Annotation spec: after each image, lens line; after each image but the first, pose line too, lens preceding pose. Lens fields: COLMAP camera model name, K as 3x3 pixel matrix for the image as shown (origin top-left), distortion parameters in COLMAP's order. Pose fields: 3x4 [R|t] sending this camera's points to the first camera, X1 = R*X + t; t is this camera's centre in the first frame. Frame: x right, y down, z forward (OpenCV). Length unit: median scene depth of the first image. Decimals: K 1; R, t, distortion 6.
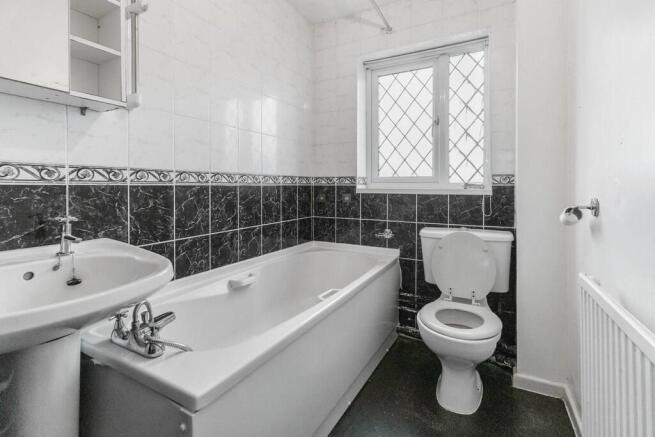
lens RADIAL K [[305.7, 0, 327.0], [0, 305.7, 184.8], [0, 0, 1]] dist [0.000513, 0.000098]
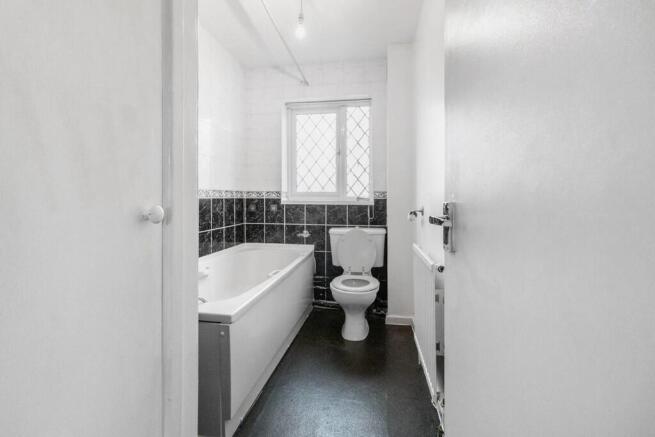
lens RADIAL K [[305.7, 0, 327.0], [0, 305.7, 184.8], [0, 0, 1]] dist [0.000513, 0.000098]
pose [[0.941899, 0.016999, 0.335465, -0.171603], [-0.004518, 0.999269, -0.037949, -0.007116], [-0.335865, 0.034229, 0.941288, -0.319006]]
